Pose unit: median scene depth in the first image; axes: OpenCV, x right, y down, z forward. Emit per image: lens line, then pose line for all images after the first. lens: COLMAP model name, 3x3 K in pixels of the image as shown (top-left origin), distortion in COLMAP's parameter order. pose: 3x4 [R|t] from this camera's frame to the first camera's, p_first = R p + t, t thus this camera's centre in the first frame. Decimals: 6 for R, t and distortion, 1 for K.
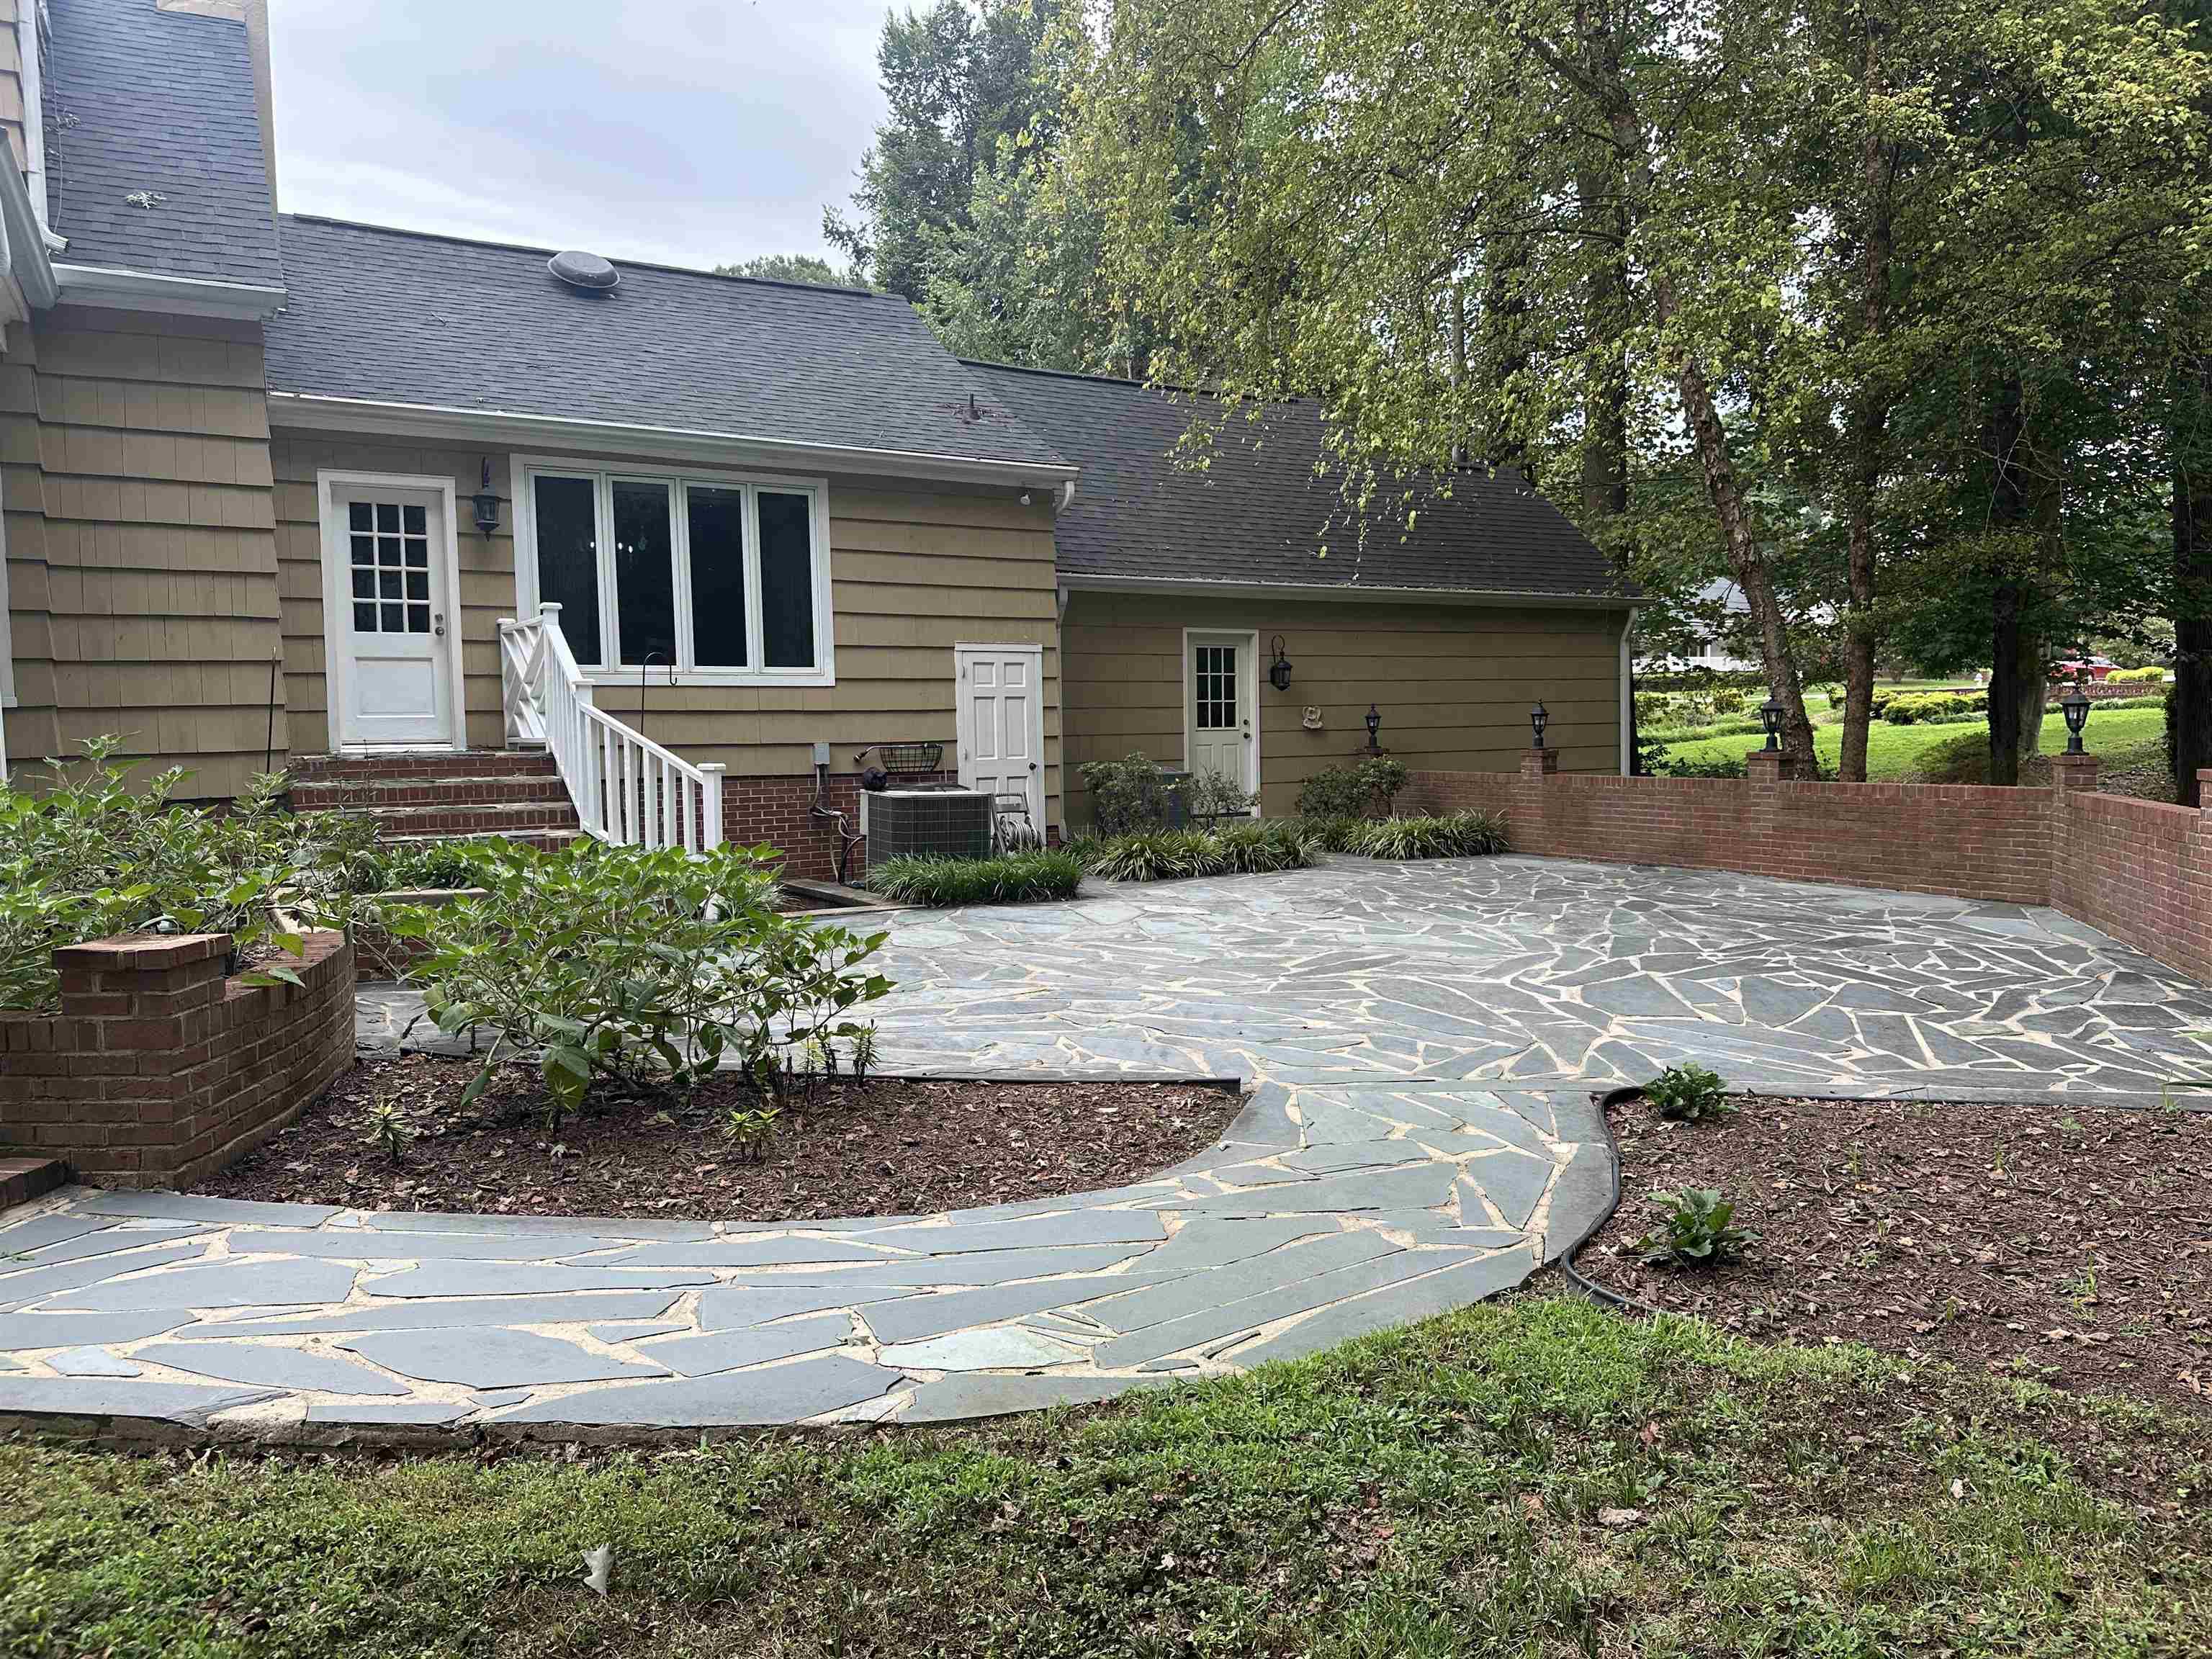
lens RADIAL K [[1595.0, 0, 1142.1], [0, 1595.0, 842.7], [0, 0, 1]] dist [0.112102, -0.116422]
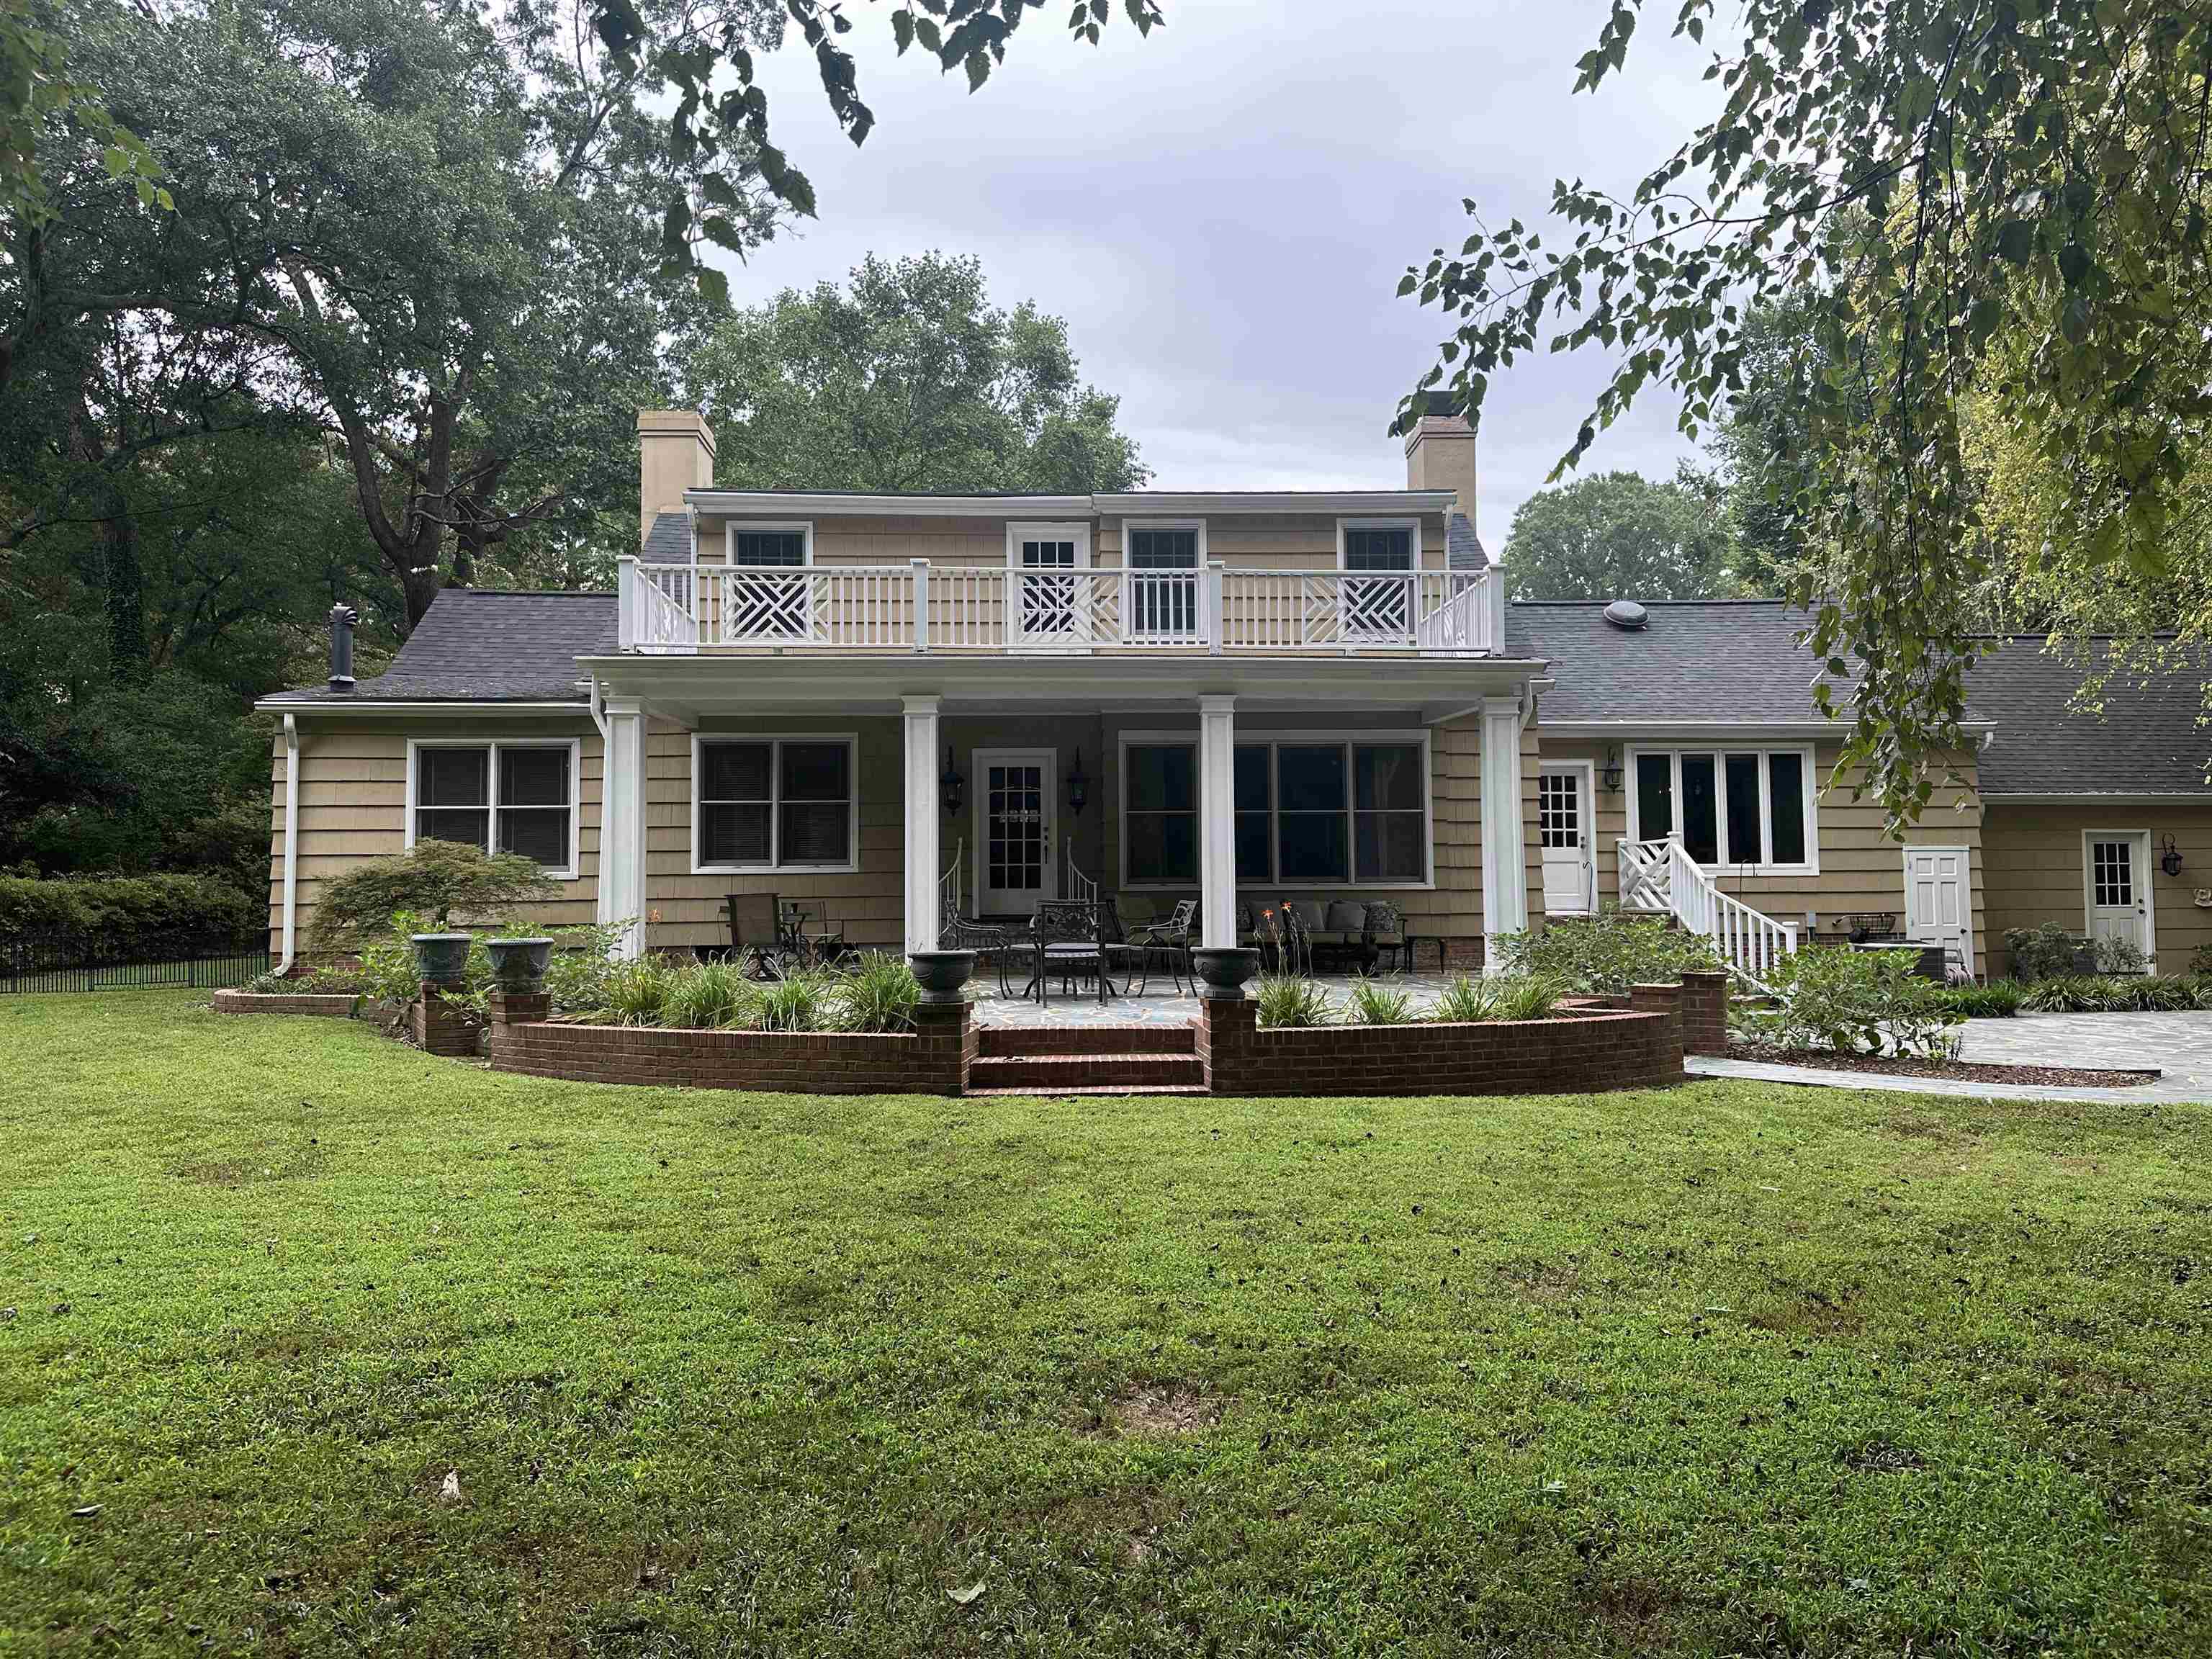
lens RADIAL K [[1538.2, 0, 1104.5], [0, 1538.2, 821.6], [0, 0, 1]] dist [0.045961, -0.063597]
pose [[0.871067, -0.017810, -0.490841, -0.057645], [-0.042919, 0.992760, -0.112188, 0.044413], [0.489285, 0.118789, 0.863996, -0.592868]]
